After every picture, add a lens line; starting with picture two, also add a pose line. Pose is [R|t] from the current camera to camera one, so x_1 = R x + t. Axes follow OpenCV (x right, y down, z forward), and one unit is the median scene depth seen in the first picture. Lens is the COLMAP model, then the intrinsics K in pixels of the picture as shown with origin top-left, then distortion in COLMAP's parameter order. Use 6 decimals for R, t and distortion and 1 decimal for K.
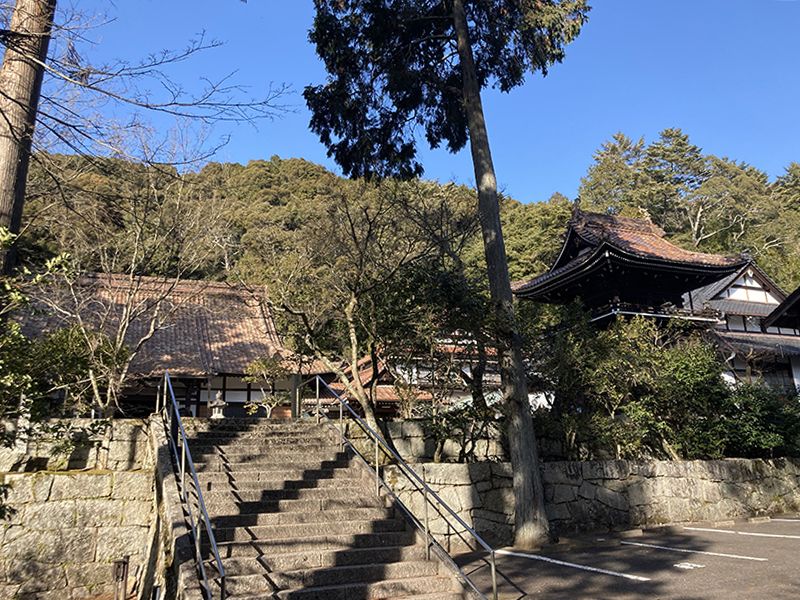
lens RADIAL K [[684.0, 0, 400.5], [0, 684.0, 301.8], [0, 0, 1]] dist [0.004351, 0.003087]
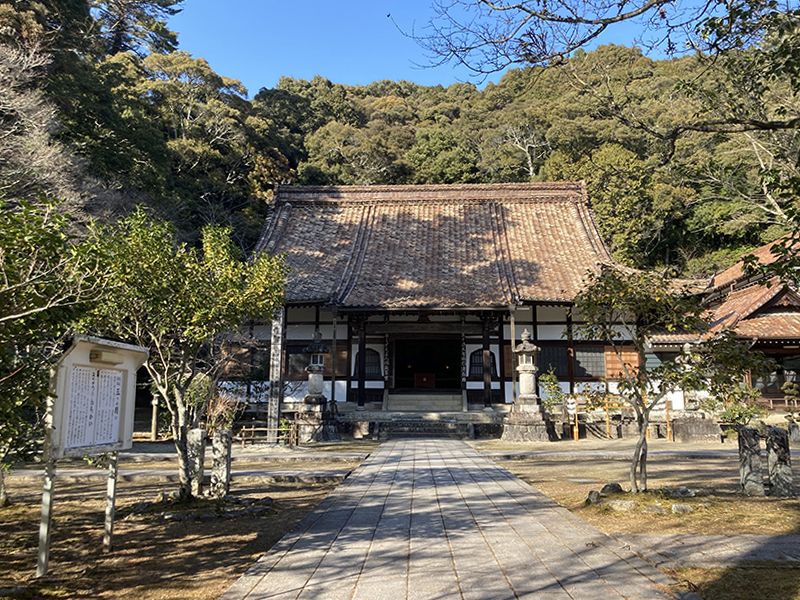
lens RADIAL K [[684.0, 0, 400.5], [0, 684.0, 301.8], [0, 0, 1]] dist [0.004351, 0.003087]
pose [[0.901142, -0.030832, -0.432426, -0.091051], [0.078280, 0.992644, 0.092354, 0.035699], [0.426398, -0.117074, 0.896927, 0.370862]]
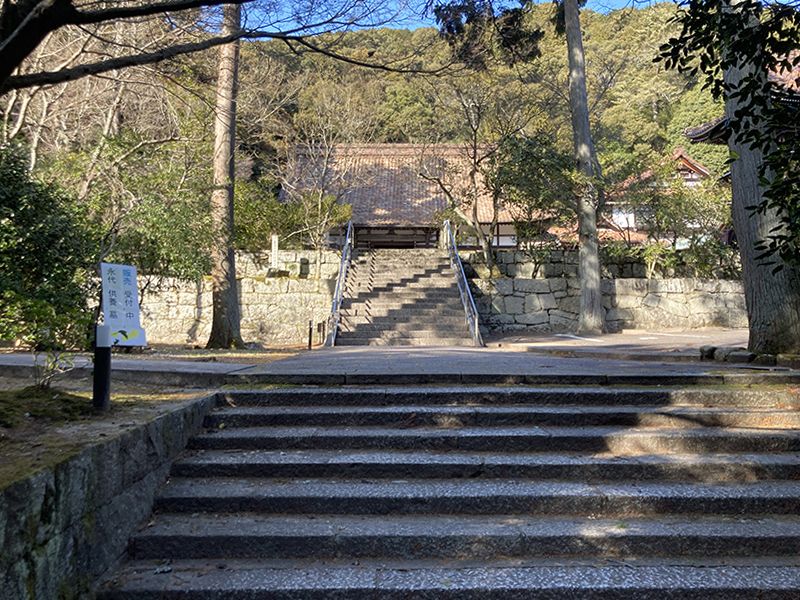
lens RADIAL K [[684.0, 0, 400.5], [0, 684.0, 301.8], [0, 0, 1]] dist [0.004351, 0.003087]
pose [[0.920147, 0.016366, -0.391230, 0.144242], [0.069759, 0.976292, 0.204909, -0.012108], [0.385308, -0.215839, 0.897191, -0.159581]]
